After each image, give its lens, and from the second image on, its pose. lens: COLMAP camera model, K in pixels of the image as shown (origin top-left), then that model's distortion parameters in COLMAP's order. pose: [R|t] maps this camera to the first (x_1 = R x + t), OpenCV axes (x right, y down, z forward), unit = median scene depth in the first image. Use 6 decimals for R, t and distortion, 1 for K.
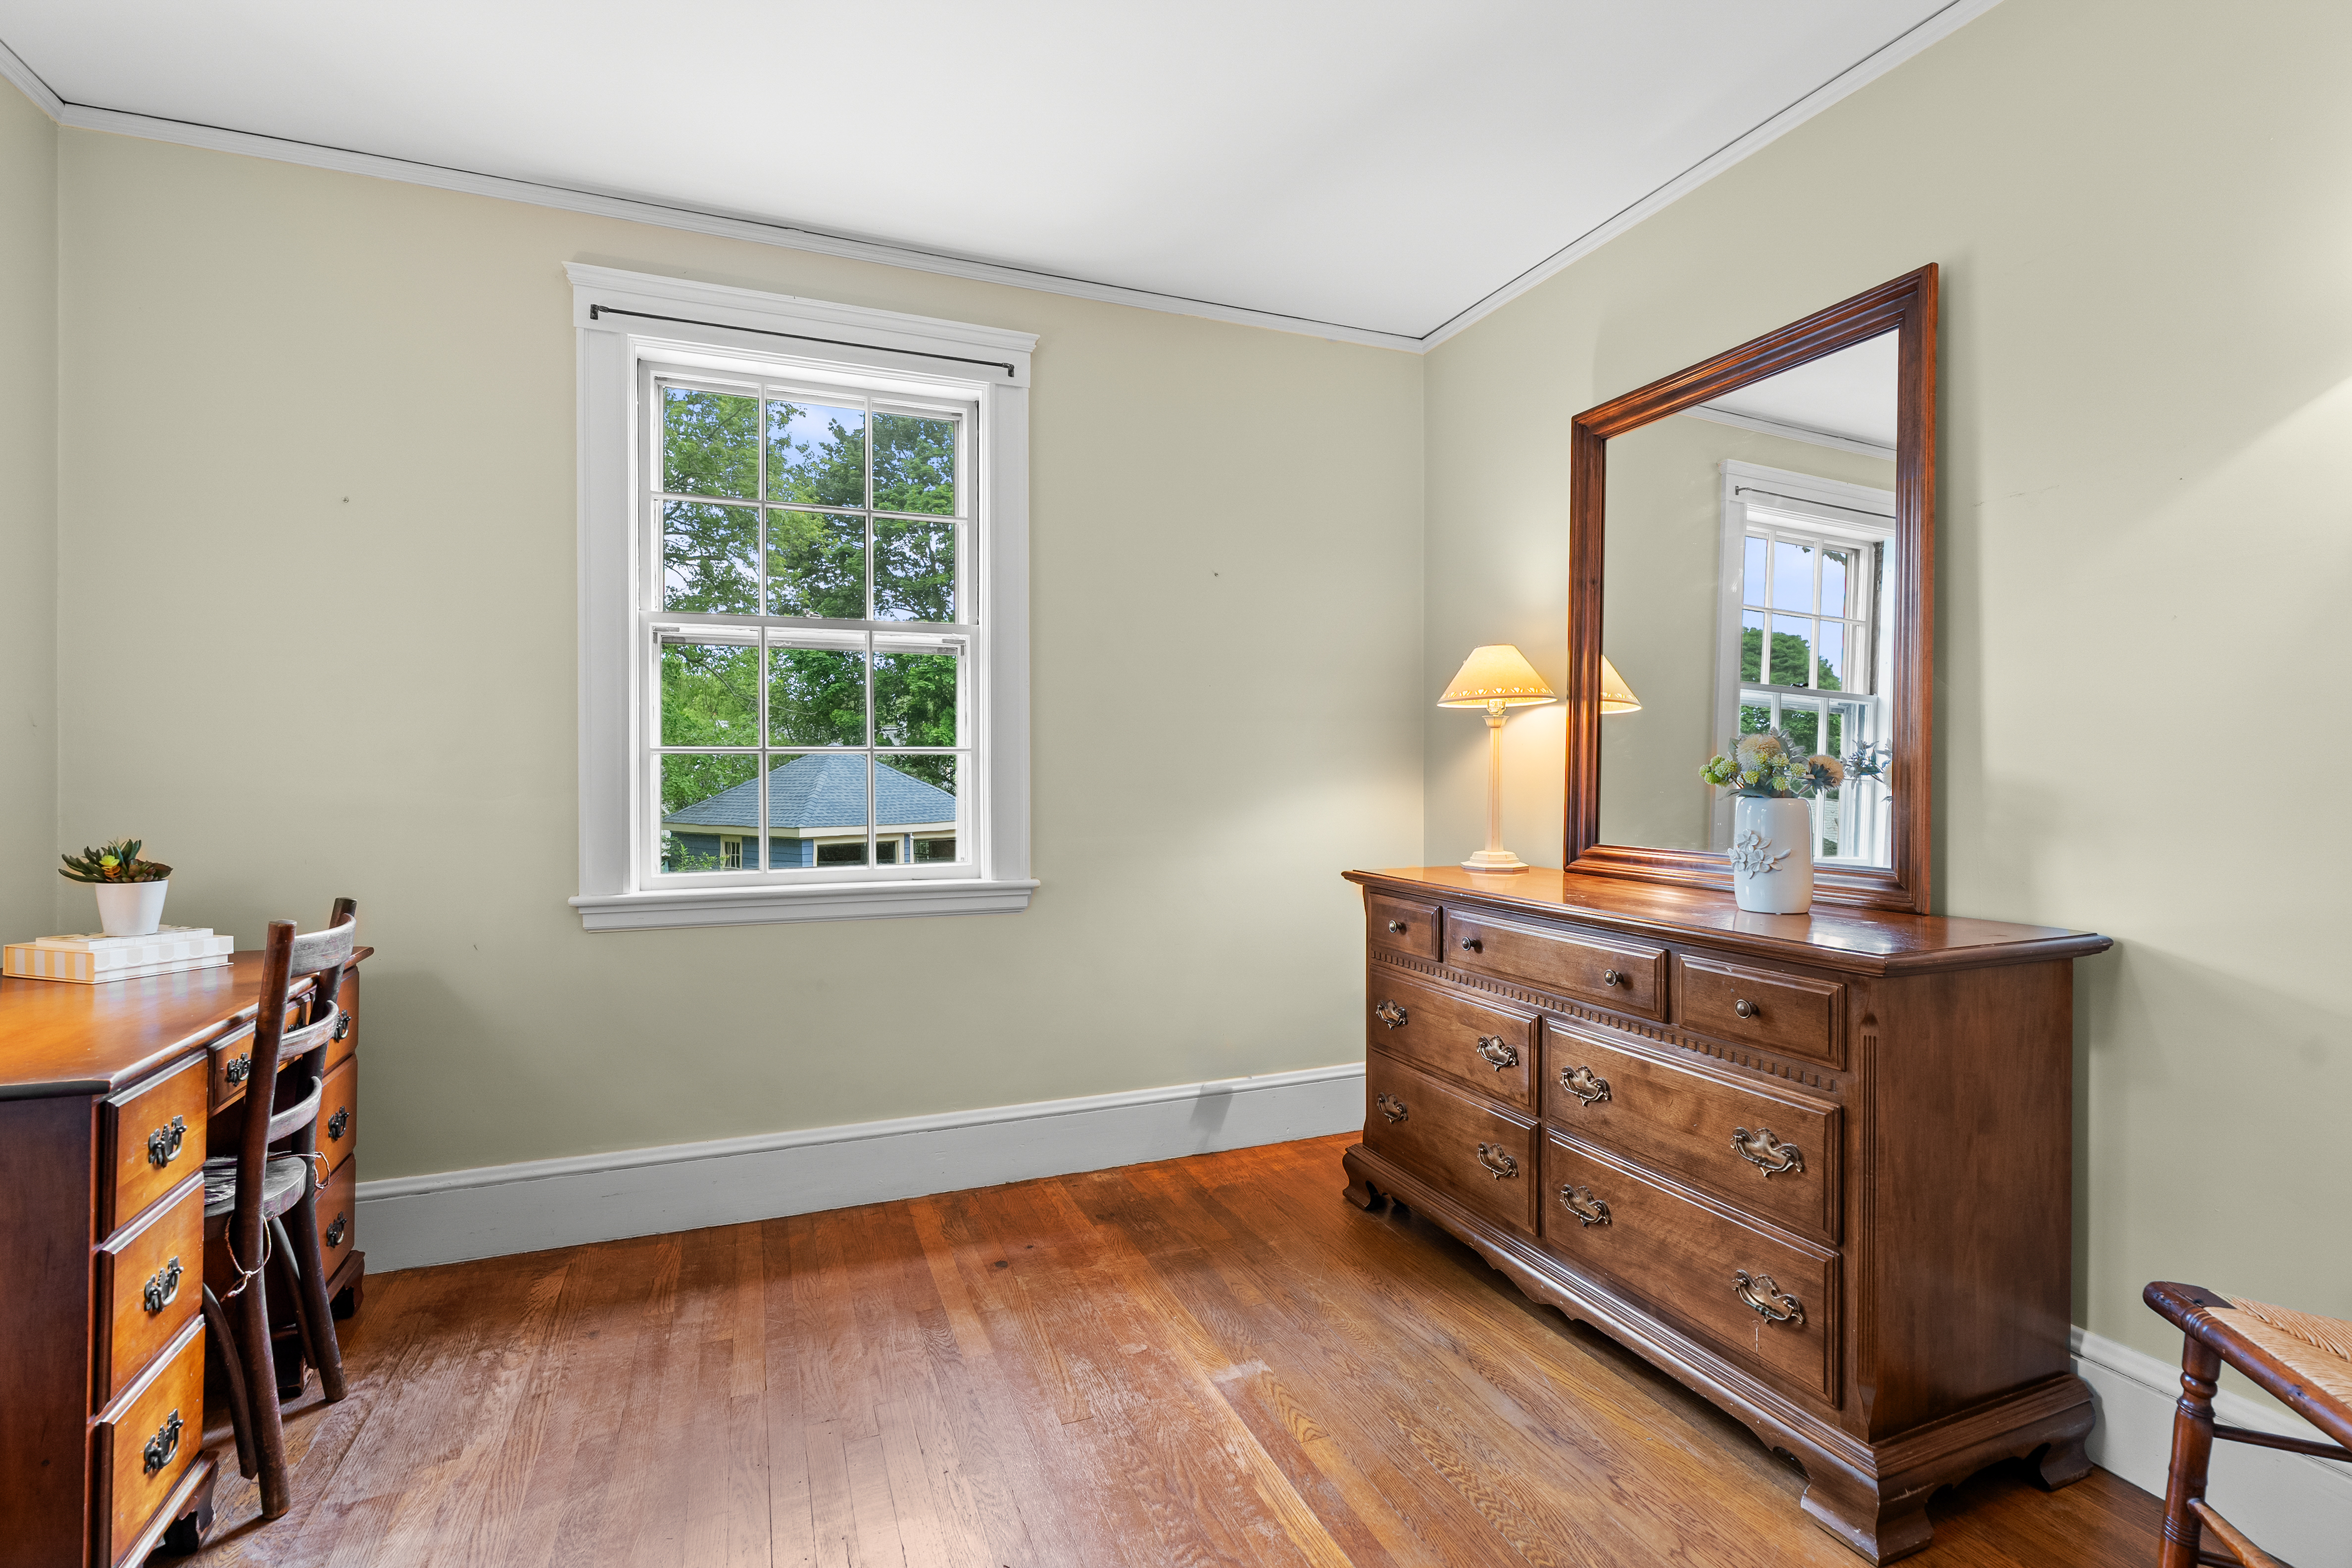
lens RADIAL K [[1064.1, 0, 1183.4], [0, 1064.1, 775.8], [0, 0, 1]] dist [-0.003810, 0.000745]
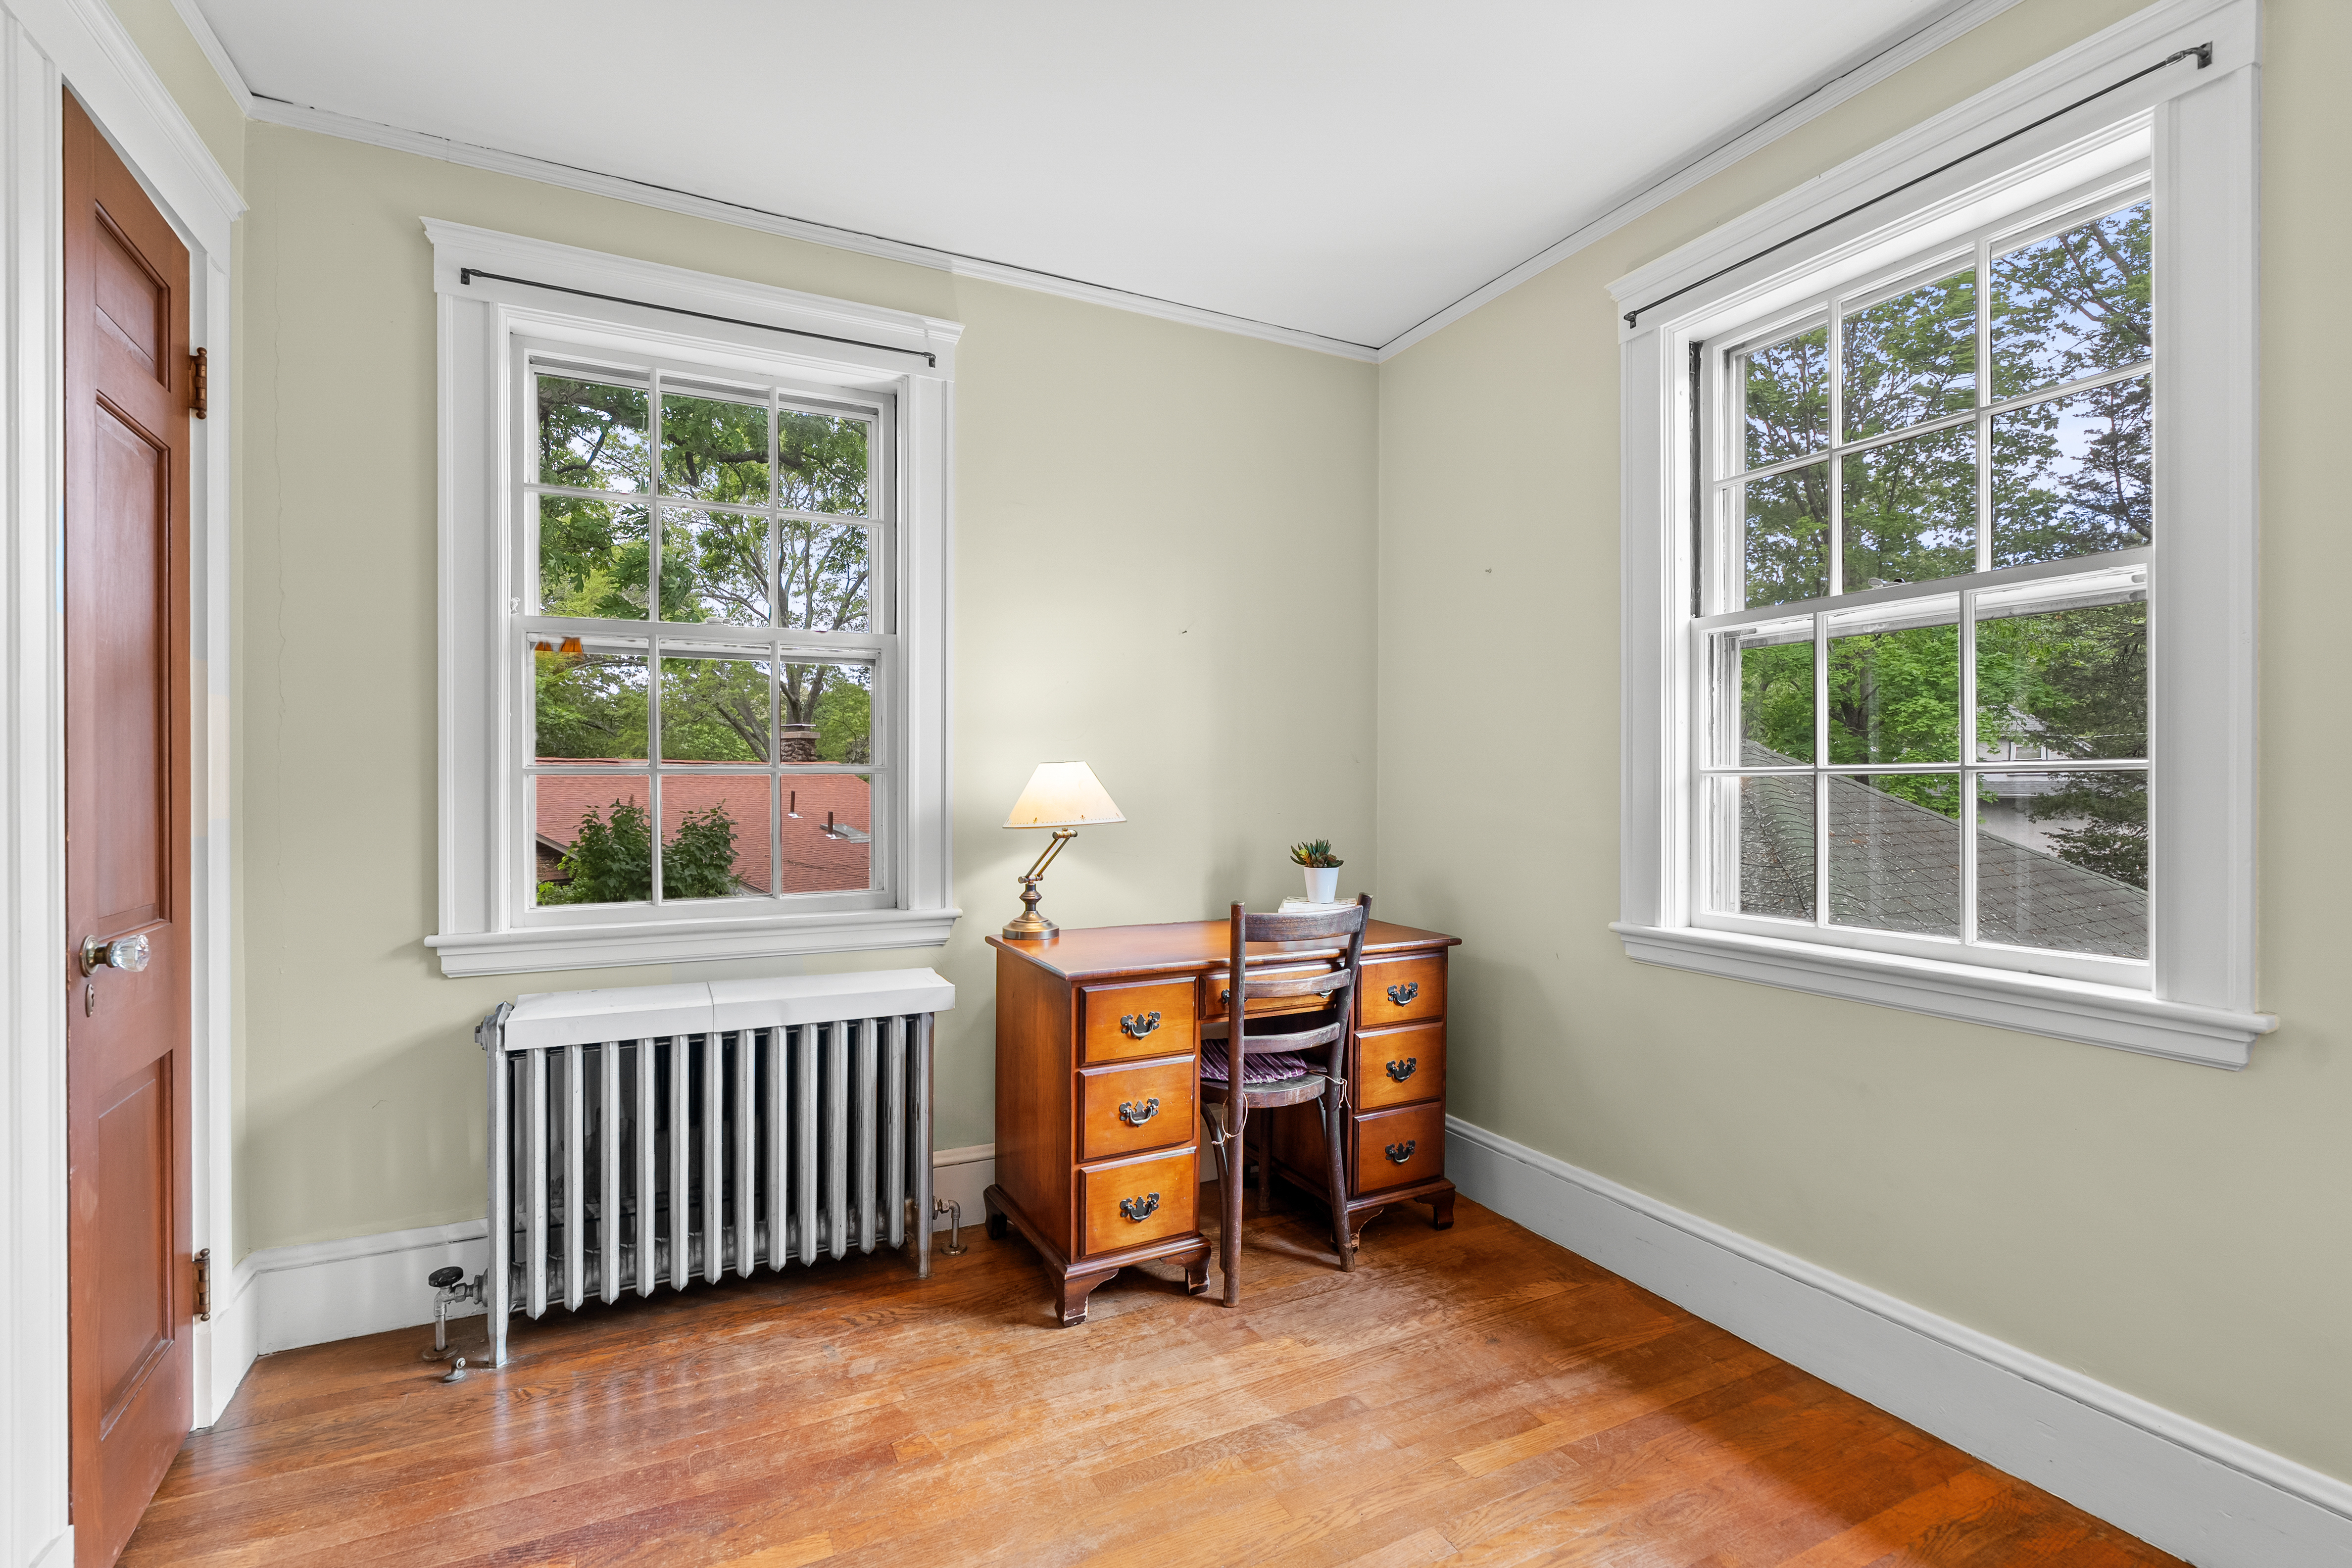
lens RADIAL K [[1064.1, 0, 1172.6], [0, 1064.1, 781.6], [0, 0, 1]] dist [-0.003810, 0.000745]
pose [[0.079986, 0.002542, -0.996793, 0.399605], [-0.000892, 0.999997, 0.002478, -0.020035], [0.996796, 0.000691, 0.079988, 0.533664]]
